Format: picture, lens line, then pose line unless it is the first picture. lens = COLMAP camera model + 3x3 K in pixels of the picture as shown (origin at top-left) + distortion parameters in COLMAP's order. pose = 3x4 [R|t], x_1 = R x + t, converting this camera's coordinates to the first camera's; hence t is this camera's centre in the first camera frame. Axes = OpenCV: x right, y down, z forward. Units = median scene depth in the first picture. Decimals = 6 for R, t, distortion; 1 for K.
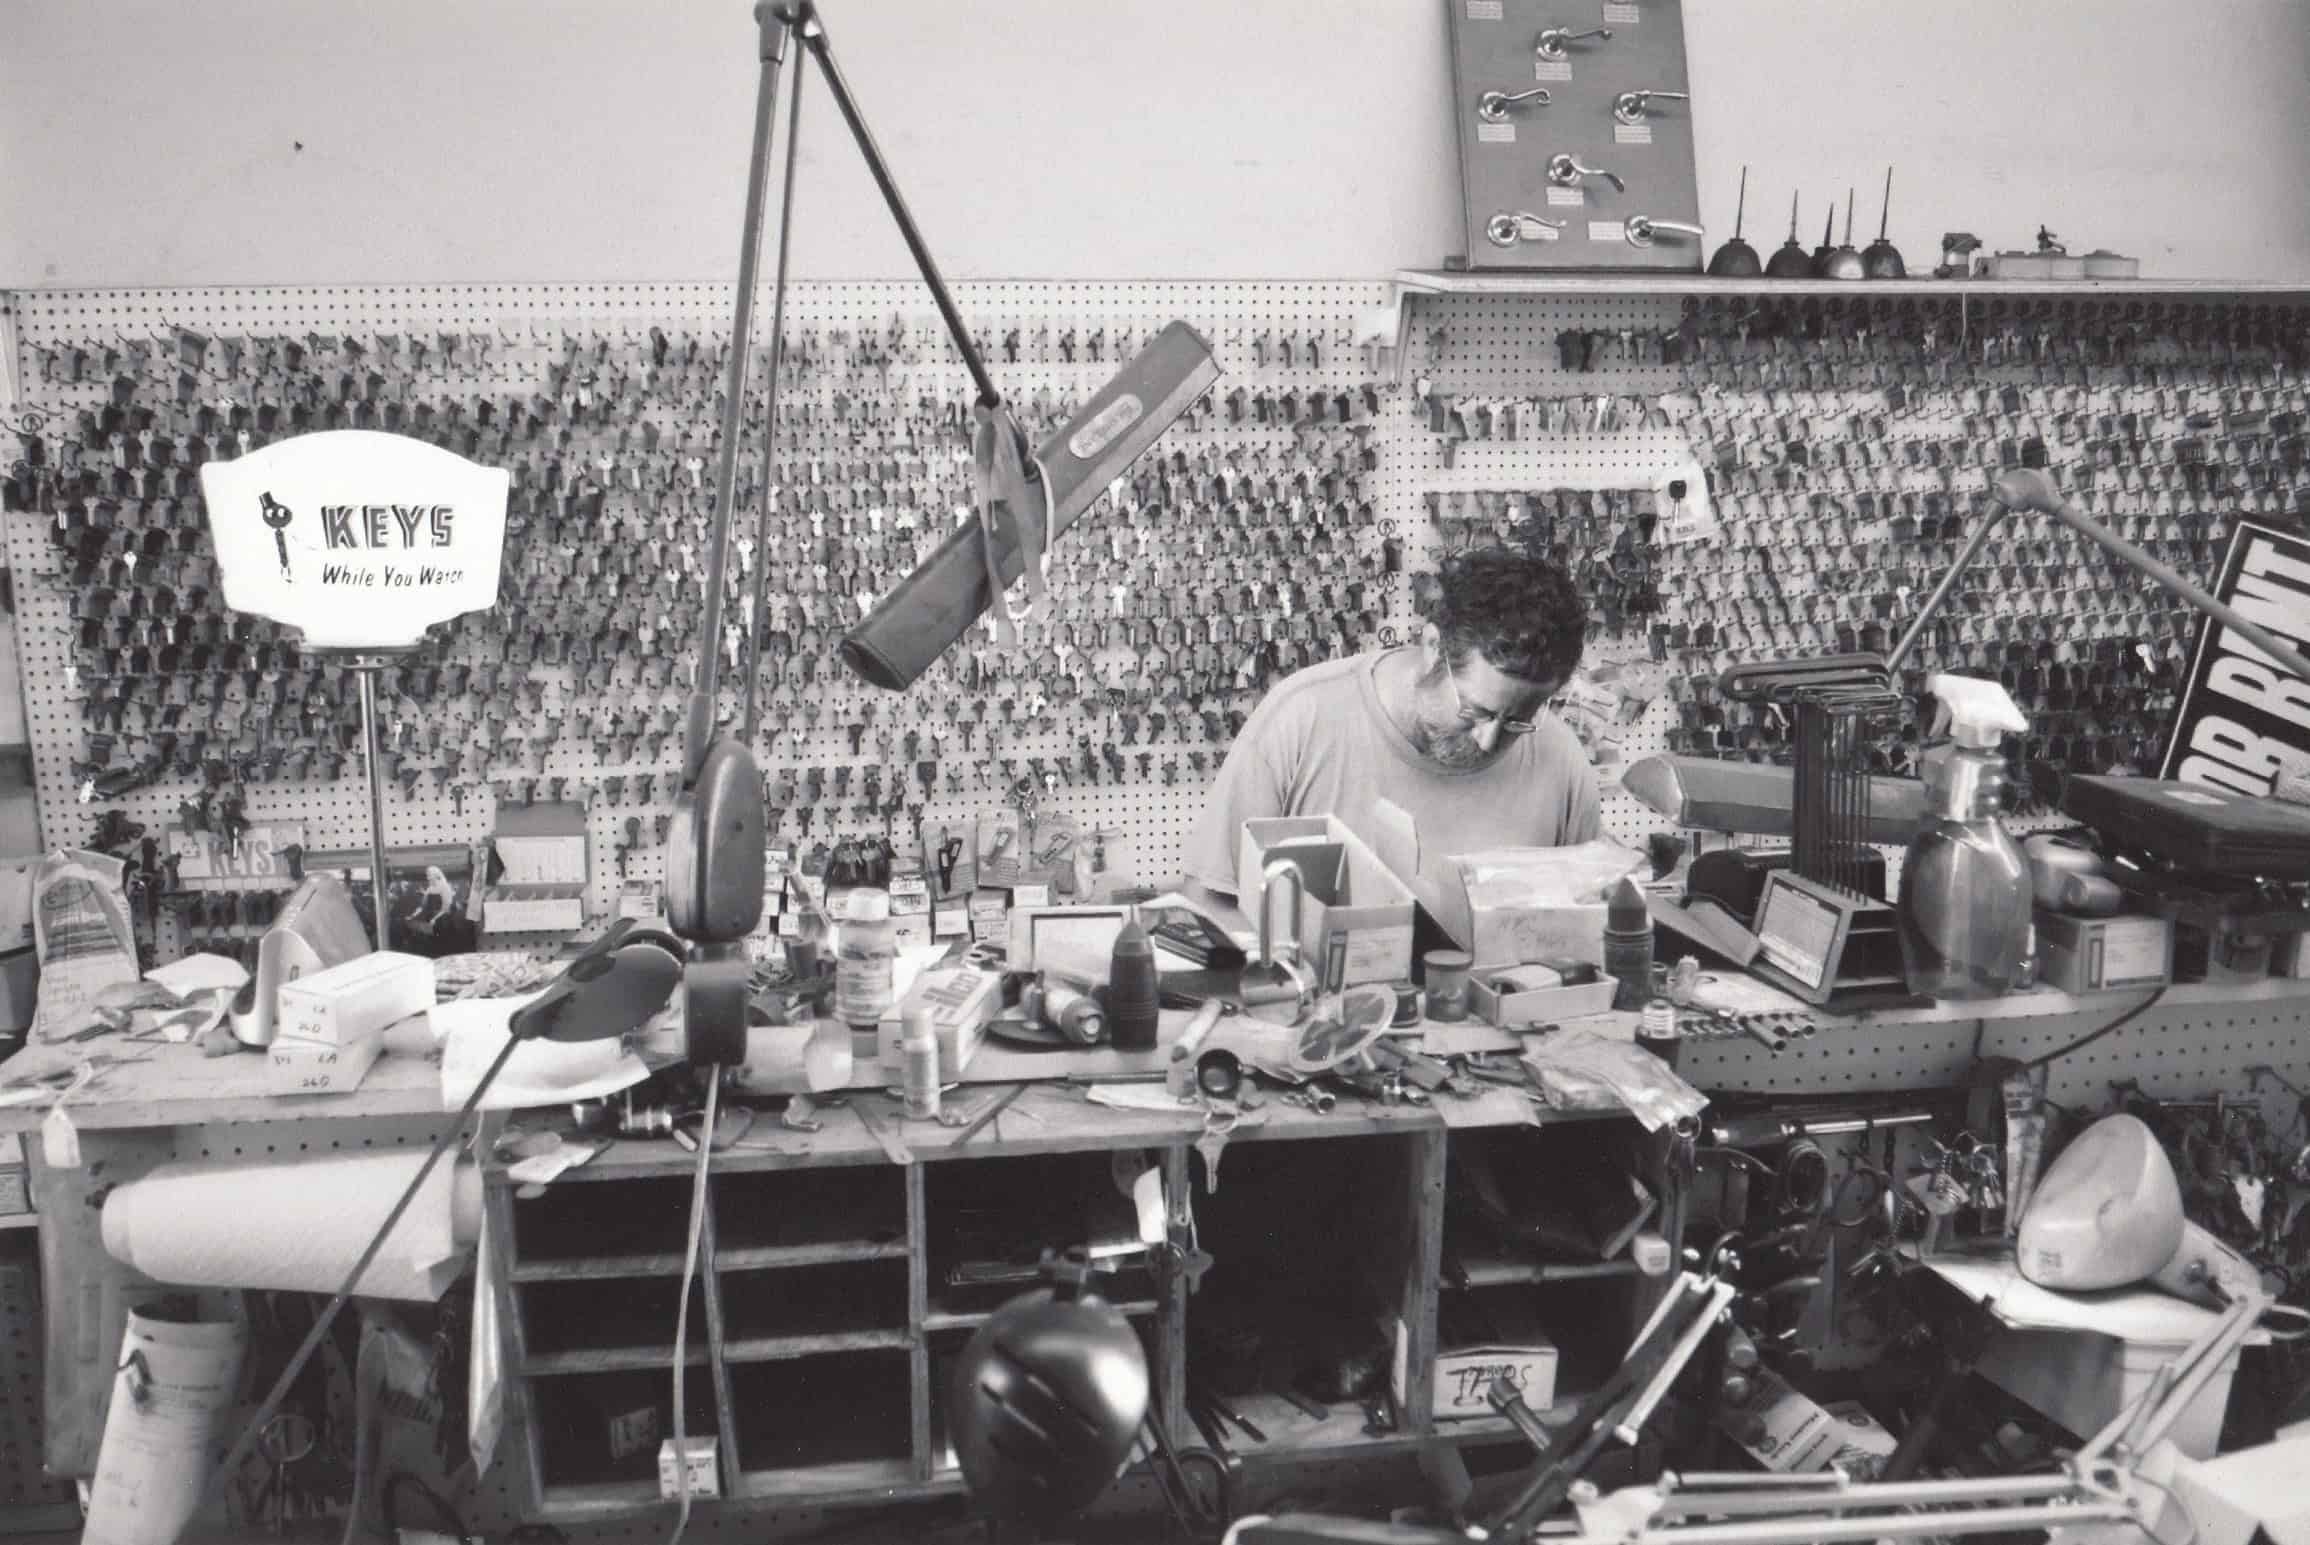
lens RADIAL K [[1721.6, 0, 1155.0], [0, 1721.6, 772.5], [0, 0, 1]] dist [-0.030098, -0.000033]
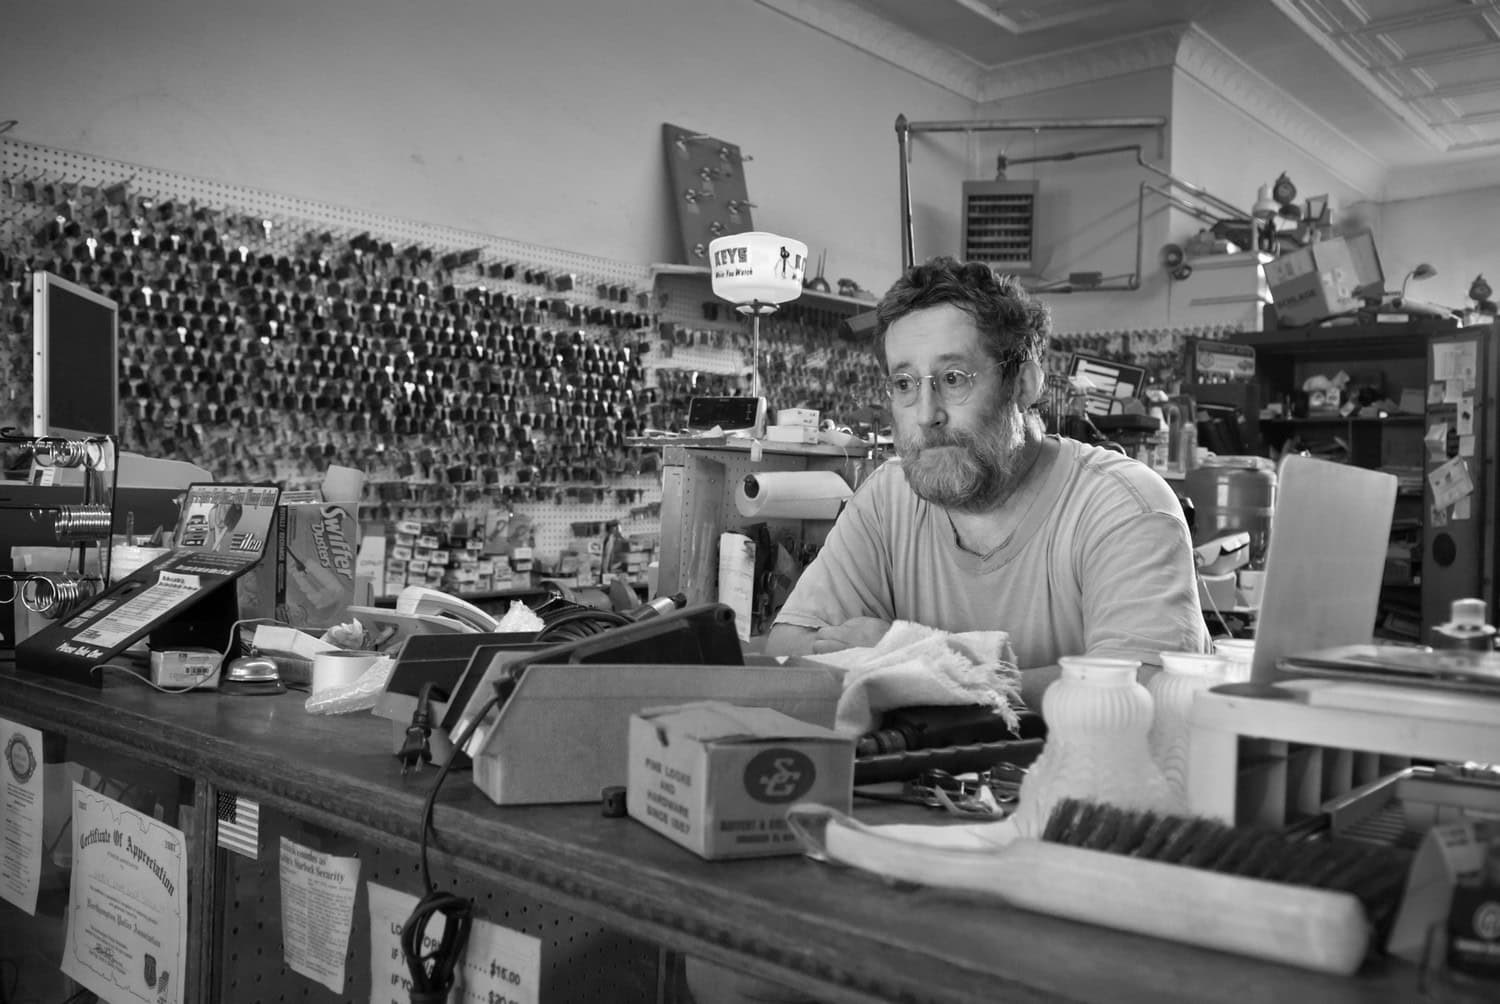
lens RADIAL K [[1288.8, 0, 750.0], [0, 1288.8, 502.0], [0, 0, 1]] dist [0.000126, 0.000672]
pose [[0.766620, 0.022400, 0.641710, -0.781739], [0.085217, 0.987001, -0.136258, 0.227746], [-0.636421, 0.159142, 0.754746, -0.237153]]
